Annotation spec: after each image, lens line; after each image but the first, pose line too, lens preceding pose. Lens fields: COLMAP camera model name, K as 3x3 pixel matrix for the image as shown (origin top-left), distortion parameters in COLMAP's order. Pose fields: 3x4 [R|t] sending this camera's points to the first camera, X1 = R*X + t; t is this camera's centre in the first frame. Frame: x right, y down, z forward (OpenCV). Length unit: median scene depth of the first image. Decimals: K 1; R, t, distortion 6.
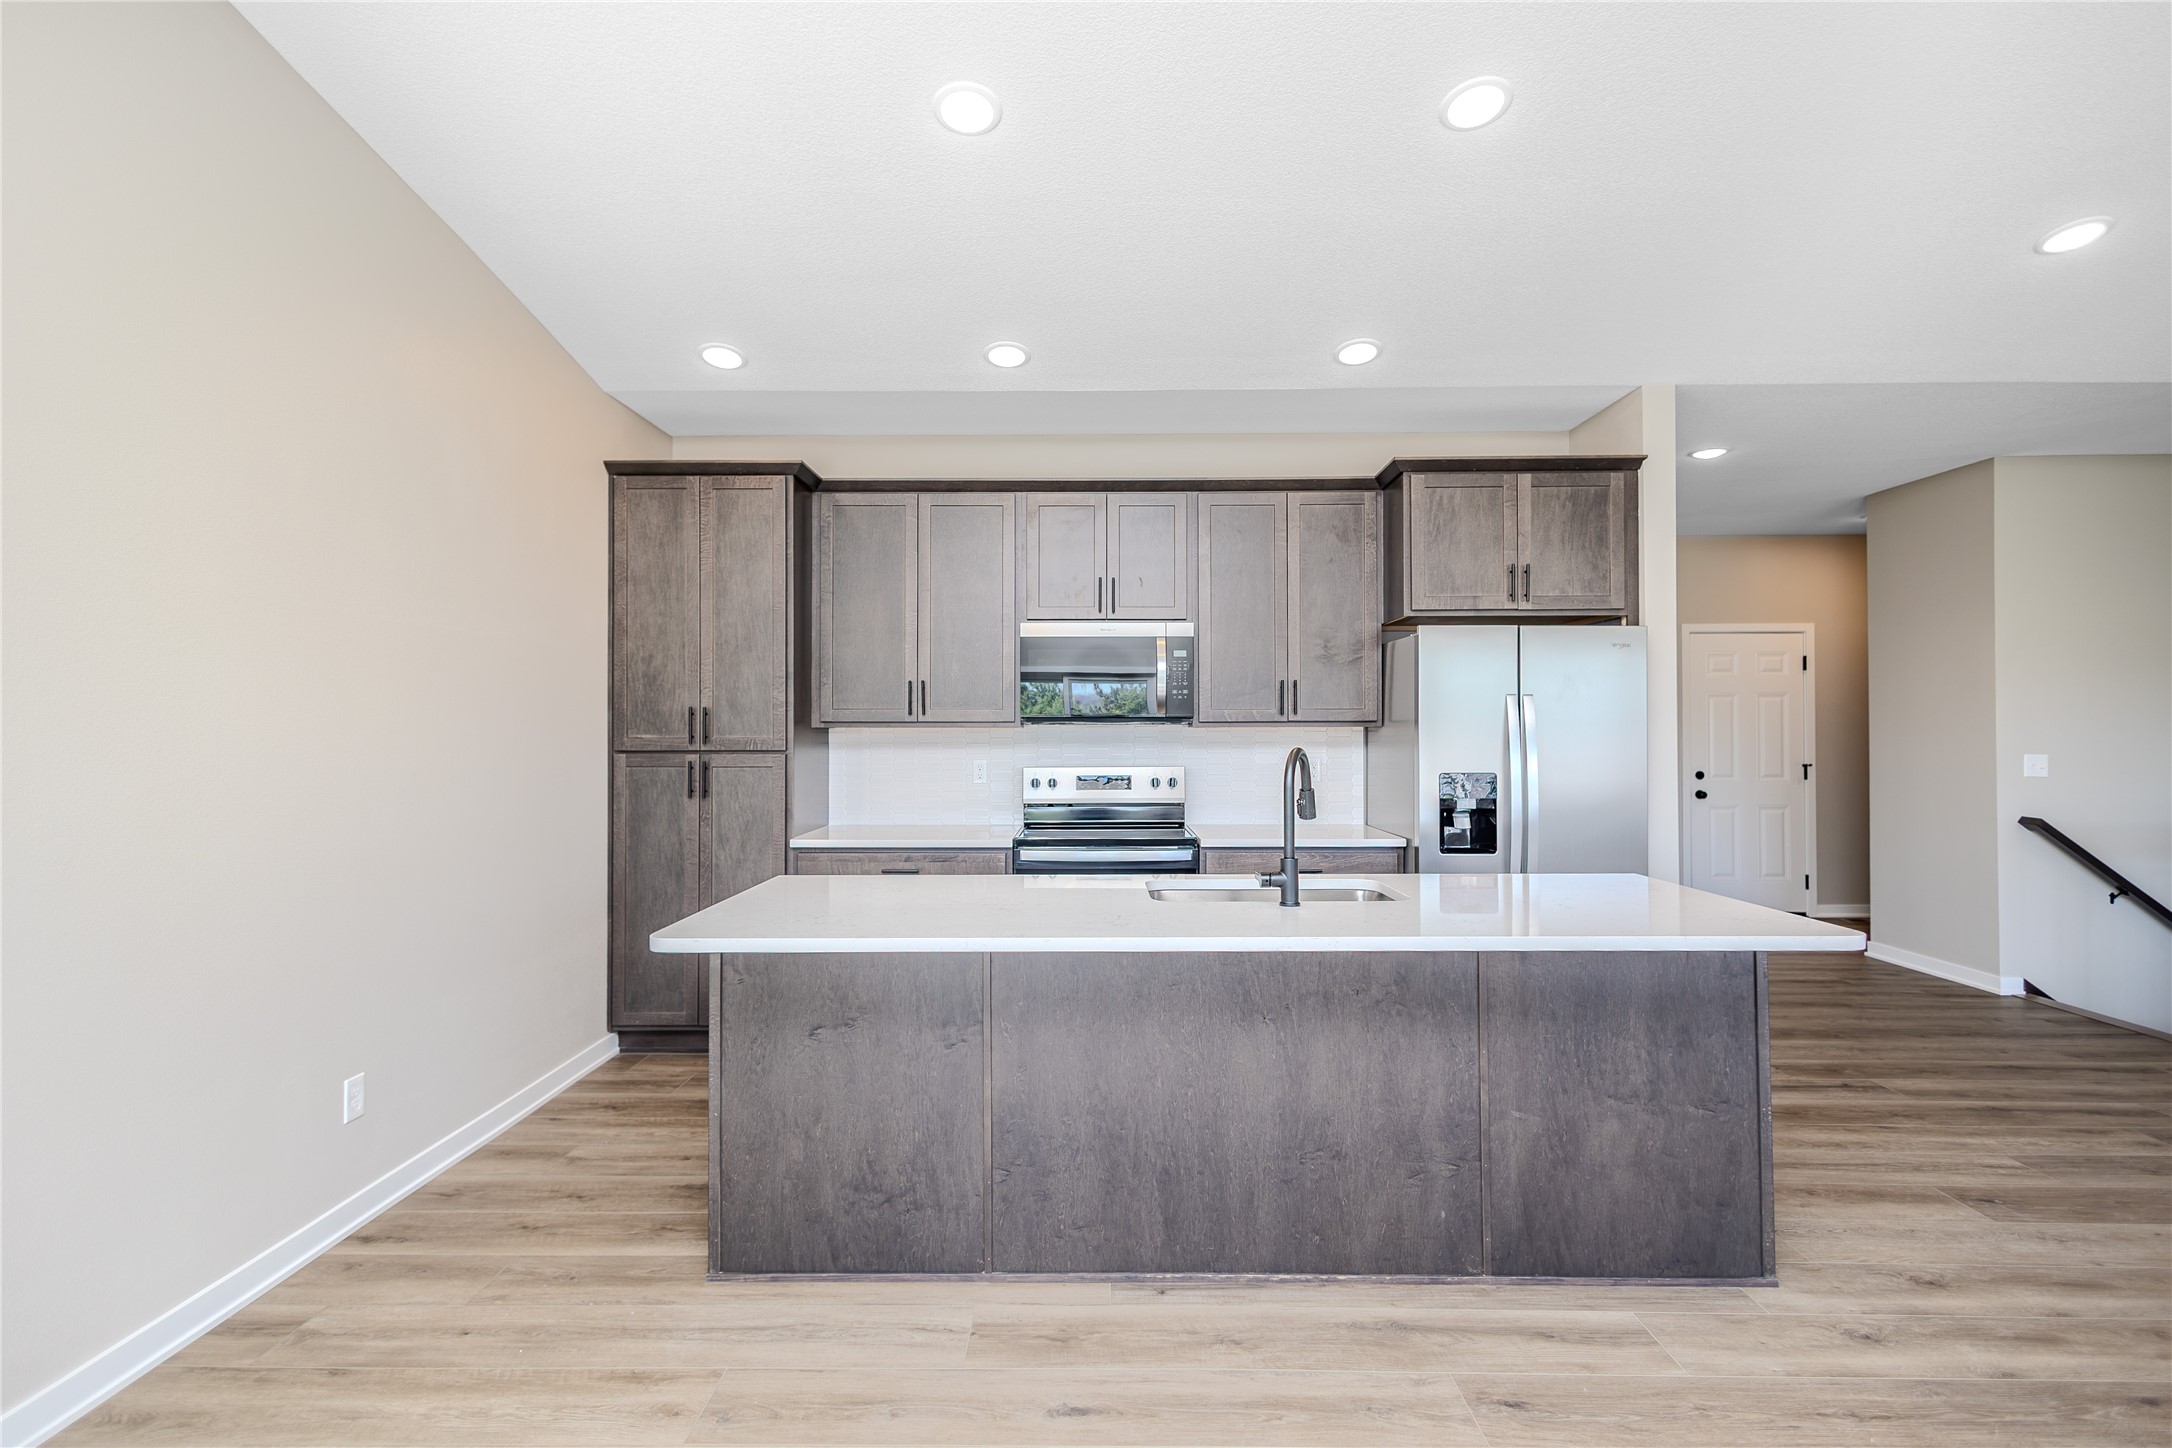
lens RADIAL K [[1012.1, 0, 1099.6], [0, 1012.1, 709.0], [0, 0, 1]] dist [0.015983, -0.005209]
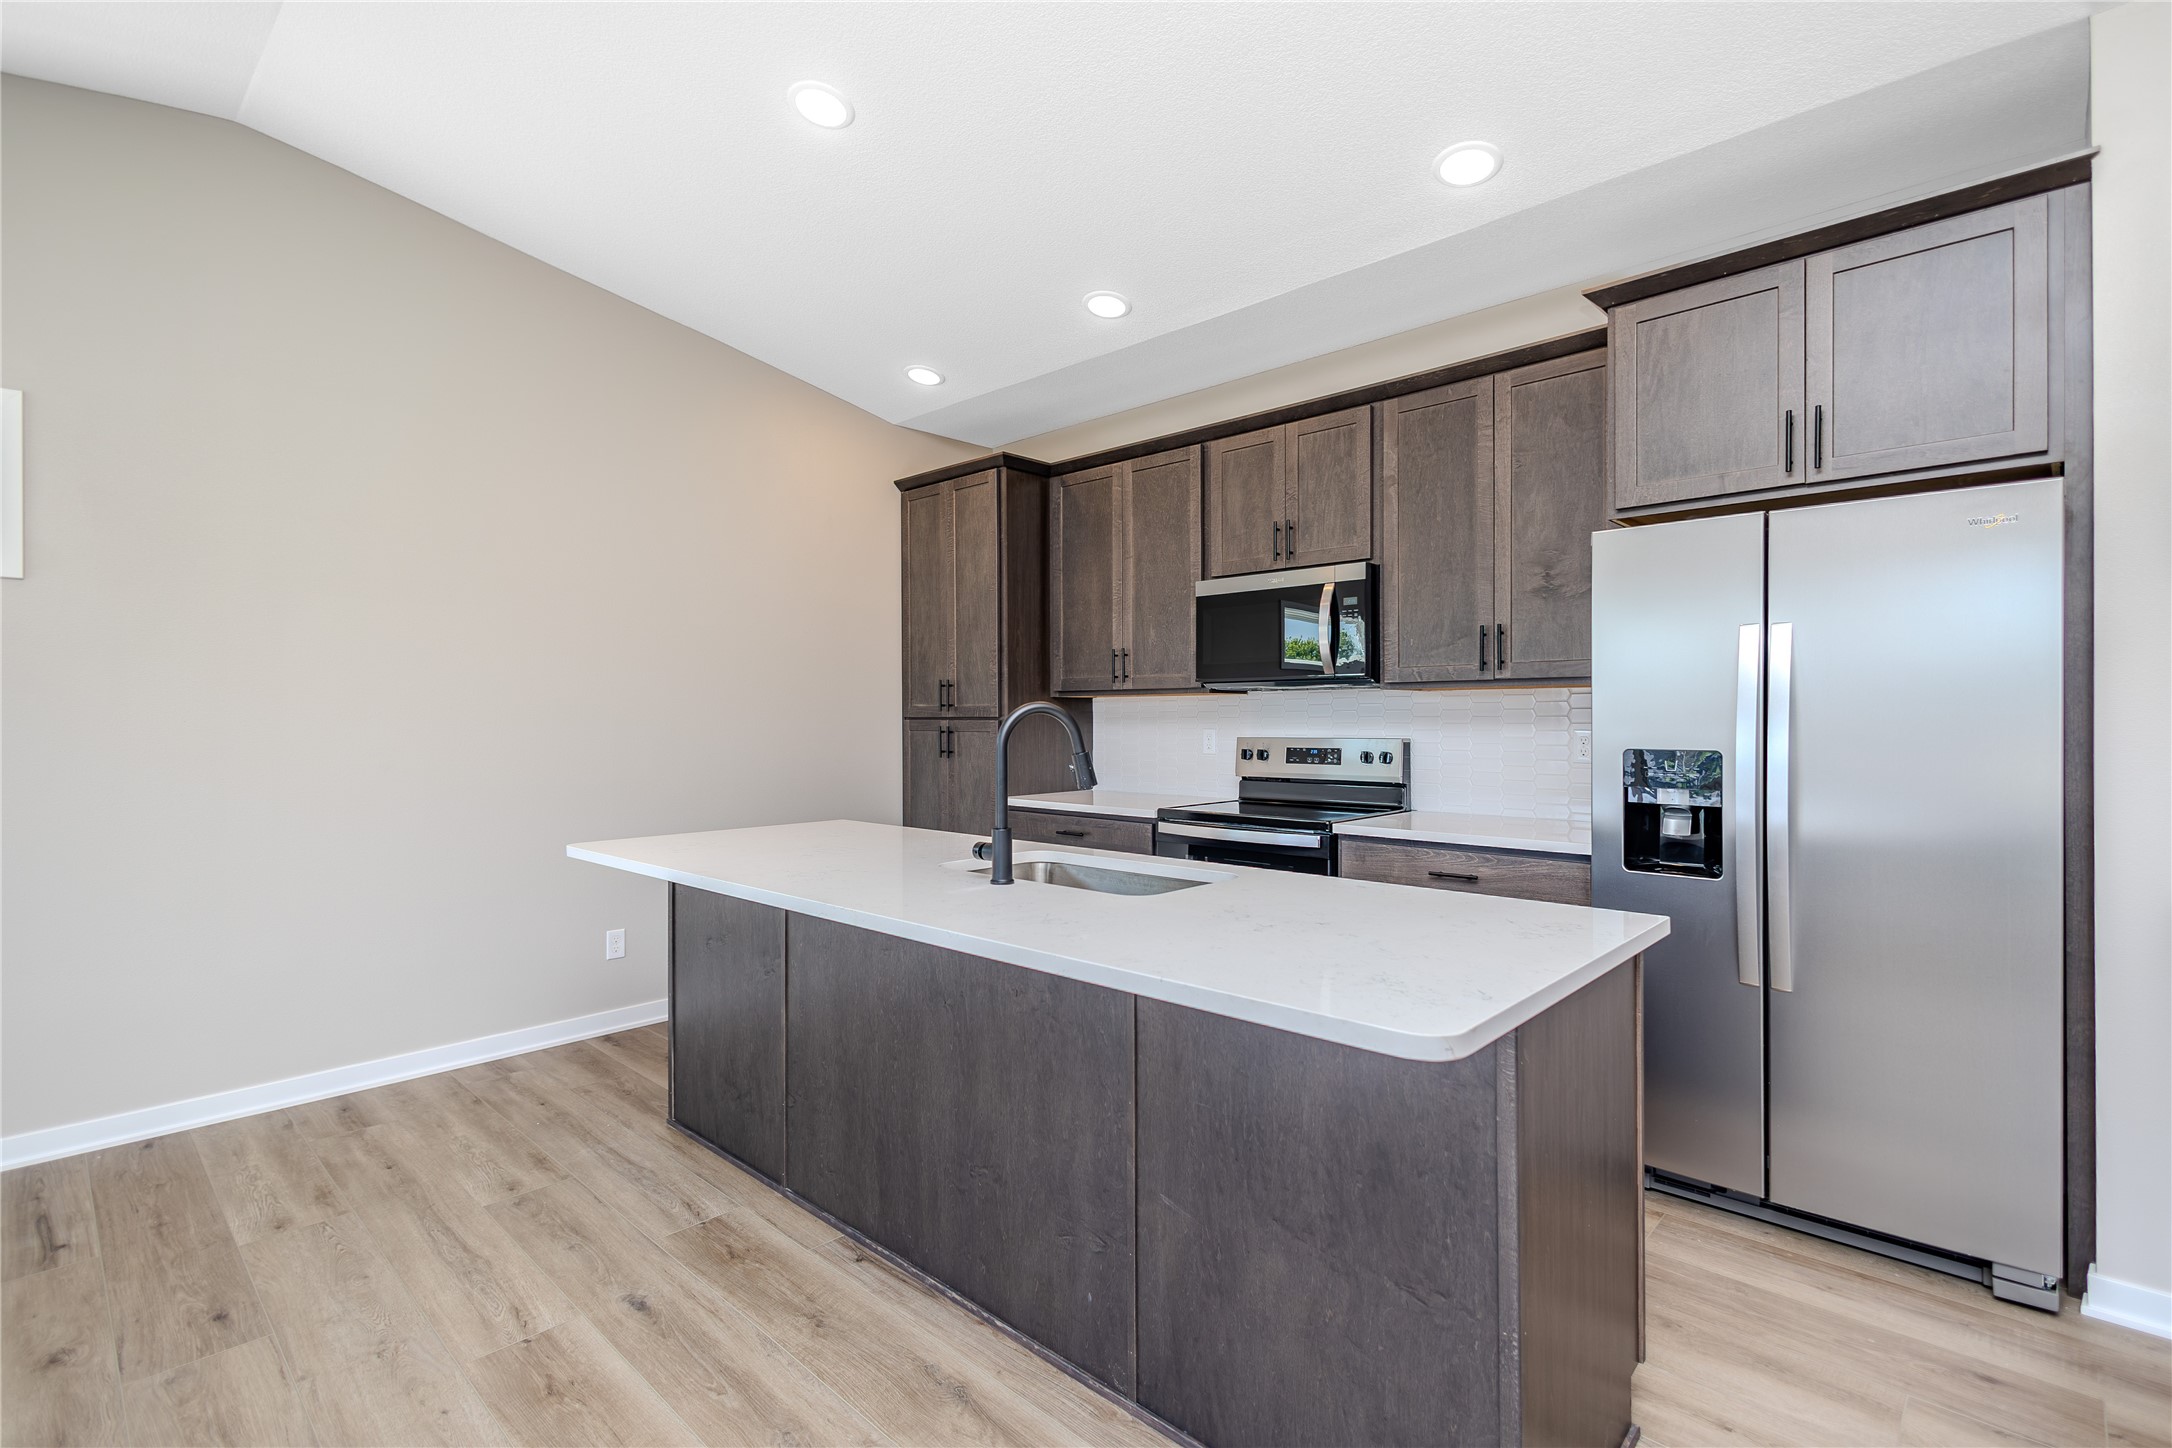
lens RADIAL K [[1012.1, 0, 1088.3], [0, 1012.1, 709.0], [0, 0, 1]] dist [0.015983, -0.005209]
pose [[0.728470, -0.005793, -0.685053, 0.637650], [0.017001, 0.999809, 0.009625, 0.028624], [0.684866, -0.018658, 0.728430, 0.321835]]
